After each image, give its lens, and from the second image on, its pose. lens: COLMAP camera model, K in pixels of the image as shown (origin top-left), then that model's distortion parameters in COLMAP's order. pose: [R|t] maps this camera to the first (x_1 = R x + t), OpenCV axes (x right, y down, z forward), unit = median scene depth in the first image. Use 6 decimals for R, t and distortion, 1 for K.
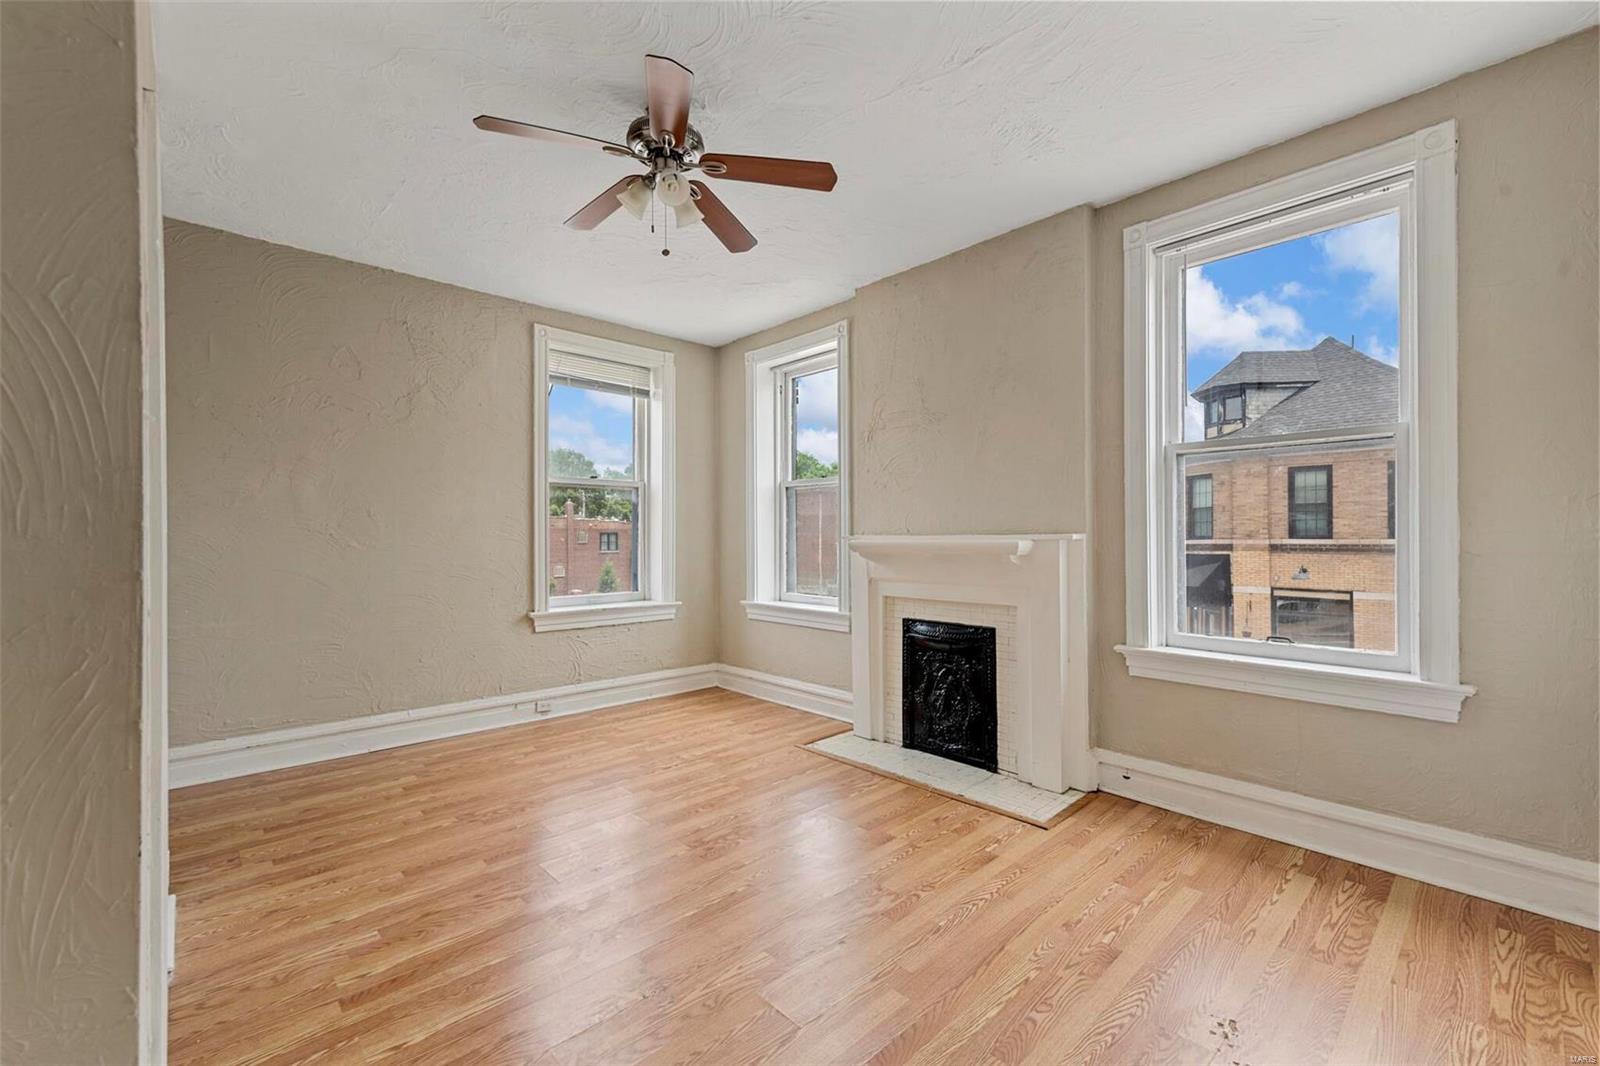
lens RADIAL K [[686.9, 0, 800.0], [0, 686.9, 533.0], [0, 0, 1]] dist [0.002516, 0.000166]
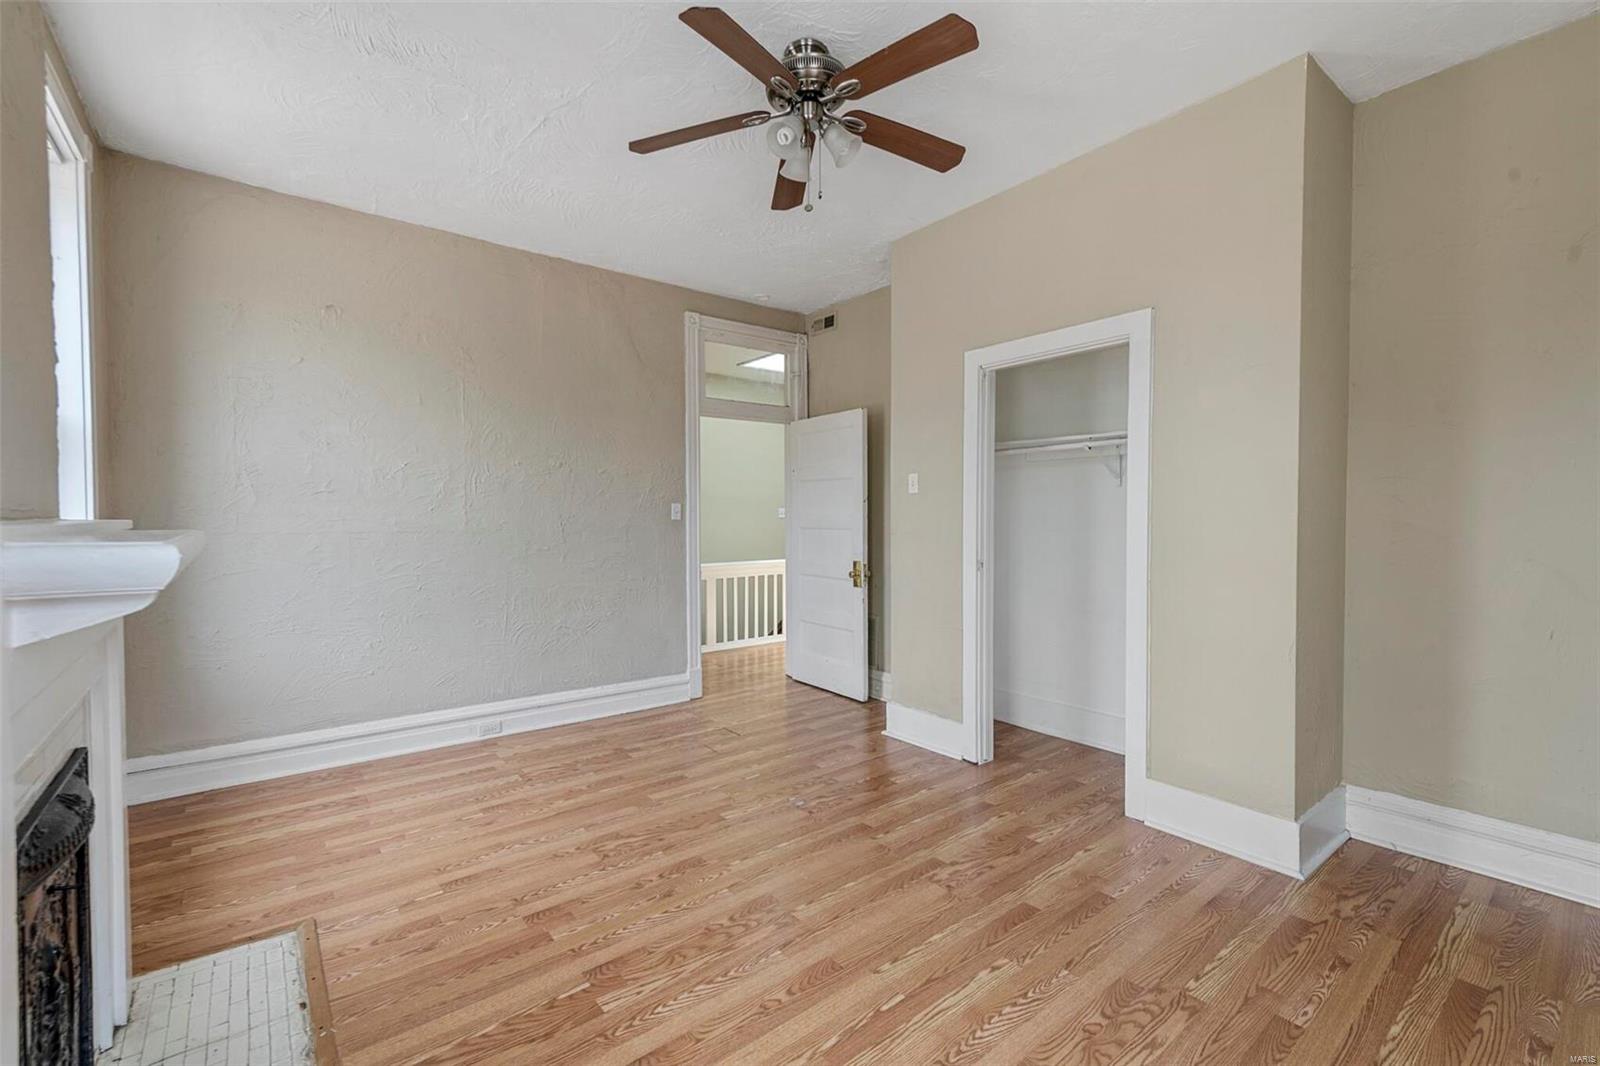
lens RADIAL K [[686.9, 0, 800.0], [0, 686.9, 533.0], [0, 0, 1]] dist [0.002516, 0.000166]
pose [[-0.997141, 0.003625, 0.075471, -0.227667], [0.005193, 0.999774, 0.020597, 0.004983], [-0.075380, 0.020930, -0.996935, 1.757573]]
